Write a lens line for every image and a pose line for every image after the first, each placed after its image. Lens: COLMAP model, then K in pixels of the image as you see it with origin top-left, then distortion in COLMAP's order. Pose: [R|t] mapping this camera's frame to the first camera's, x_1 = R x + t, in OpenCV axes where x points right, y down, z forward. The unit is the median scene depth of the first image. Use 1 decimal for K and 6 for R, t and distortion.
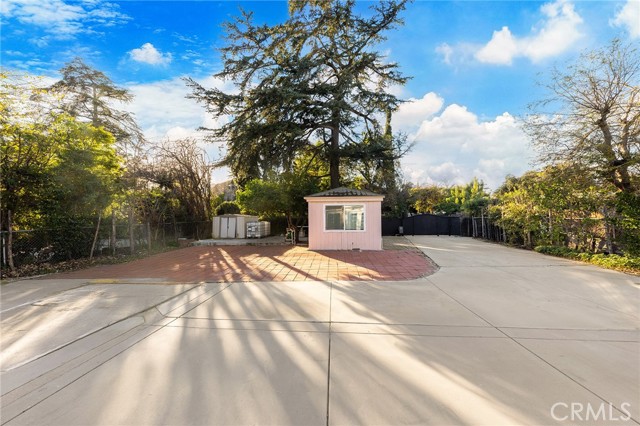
lens RADIAL K [[225.9, 0, 321.3], [0, 225.9, 208.9], [0, 0, 1]] dist [-0.000430, -0.000107]
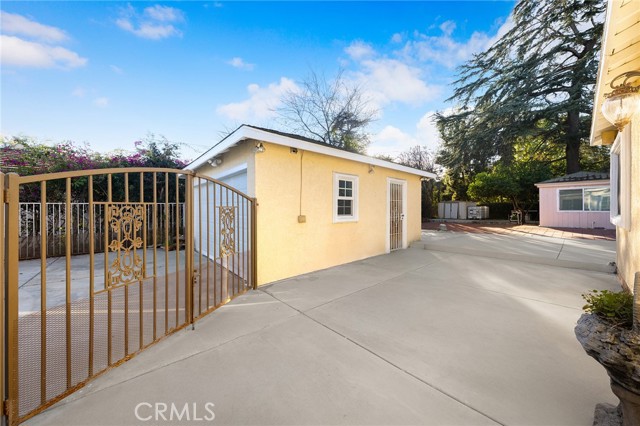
lens RADIAL K [[225.9, 0, 321.3], [0, 225.9, 208.9], [0, 0, 1]] dist [-0.000430, -0.000107]
pose [[0.704090, 0.004102, -0.710099, -0.014490], [0.027064, 0.999102, 0.032607, 0.010116], [0.709595, -0.042176, 0.703346, -0.557920]]
